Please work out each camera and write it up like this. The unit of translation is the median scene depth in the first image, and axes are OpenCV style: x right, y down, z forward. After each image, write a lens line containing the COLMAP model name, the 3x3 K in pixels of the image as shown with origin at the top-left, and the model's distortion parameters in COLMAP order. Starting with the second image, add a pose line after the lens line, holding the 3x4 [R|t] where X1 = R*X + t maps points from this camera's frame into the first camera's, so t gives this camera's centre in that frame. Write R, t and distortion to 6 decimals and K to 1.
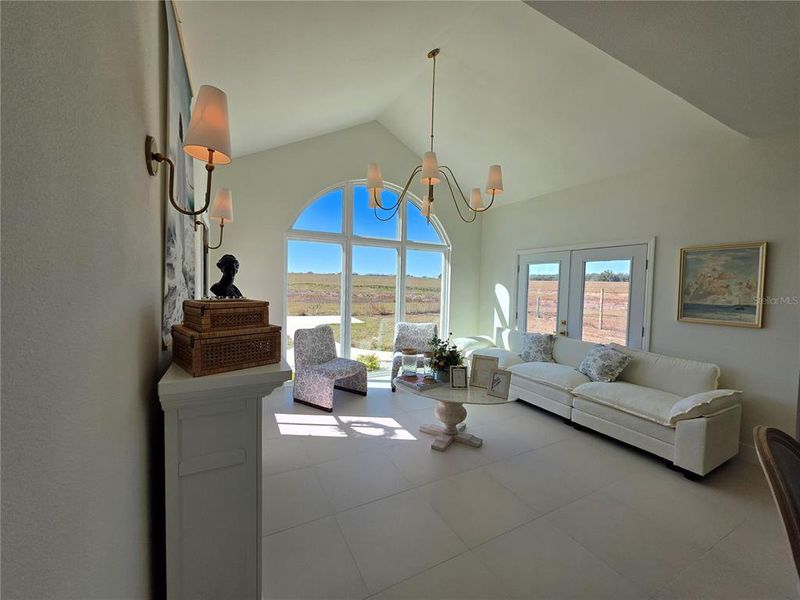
lens RADIAL K [[323.3, 0, 400.0], [0, 323.3, 300.0], [0, 0, 1]] dist [-0.000901, 0.000089]
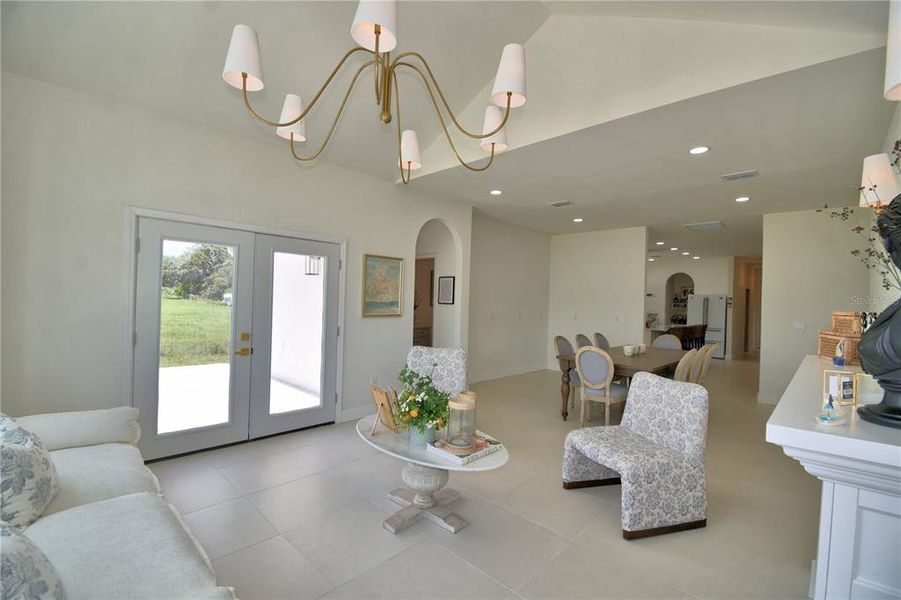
lens RADIAL K [[410.0, 0, 443.4], [0, 410.0, 300.8], [0, 0, 1]] dist [0.026947, -0.027698]
pose [[-0.318366, -0.038023, 0.947205, -0.611373], [0.006406, 0.999086, 0.042258, -0.054143], [-0.947946, 0.019521, -0.317832, 1.211407]]
